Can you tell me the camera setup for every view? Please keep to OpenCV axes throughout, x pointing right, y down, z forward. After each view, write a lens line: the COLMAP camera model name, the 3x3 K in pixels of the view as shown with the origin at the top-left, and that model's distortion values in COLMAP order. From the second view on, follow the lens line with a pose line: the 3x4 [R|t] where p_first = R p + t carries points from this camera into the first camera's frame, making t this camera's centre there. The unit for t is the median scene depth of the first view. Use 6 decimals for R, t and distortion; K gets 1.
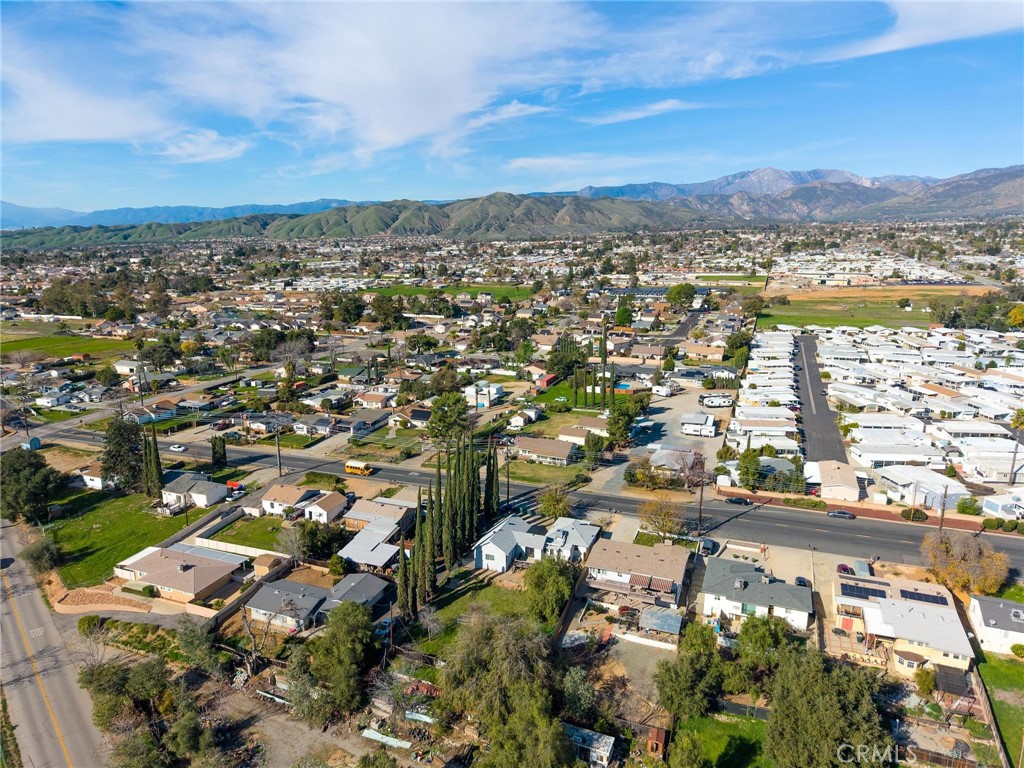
lens RADIAL K [[683.9, 0, 512.0], [0, 683.9, 384.0], [0, 0, 1]] dist [0.069119, -0.063915]
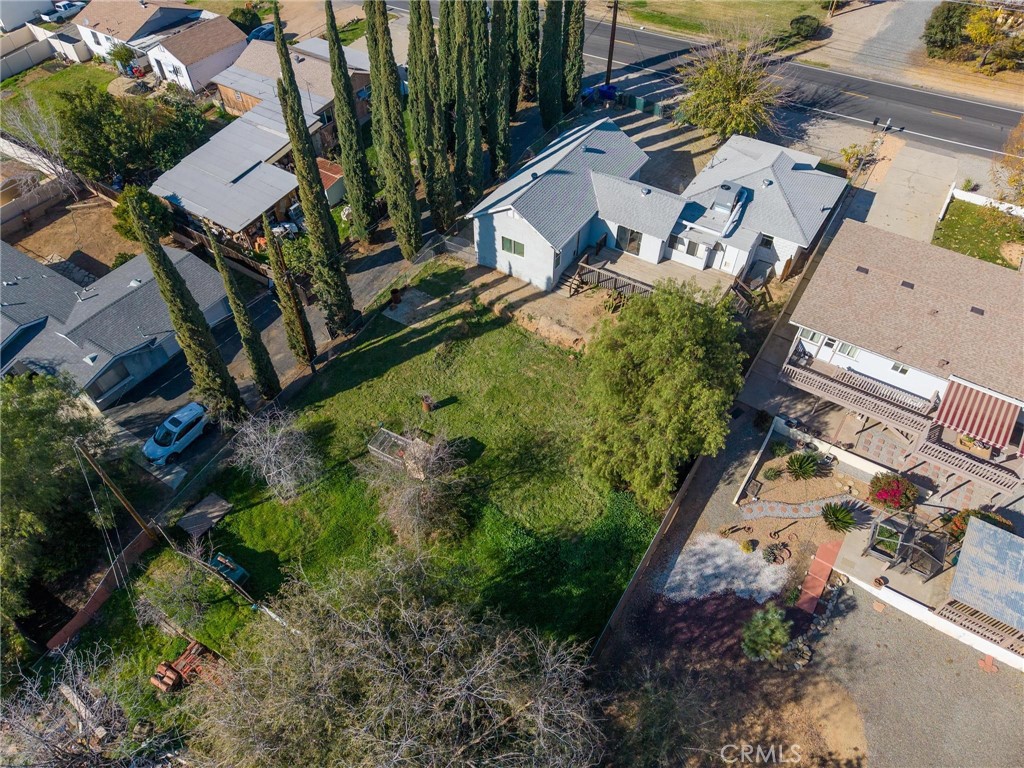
lens RADIAL K [[683.9, 0, 512.0], [0, 683.9, 384.0], [0, 0, 1]] dist [0.069119, -0.063915]
pose [[0.977369, 0.150564, -0.148597, 0.030755], [-0.038739, 0.817952, 0.573980, 0.103314], [0.207966, -0.555234, 0.805274, 0.658774]]
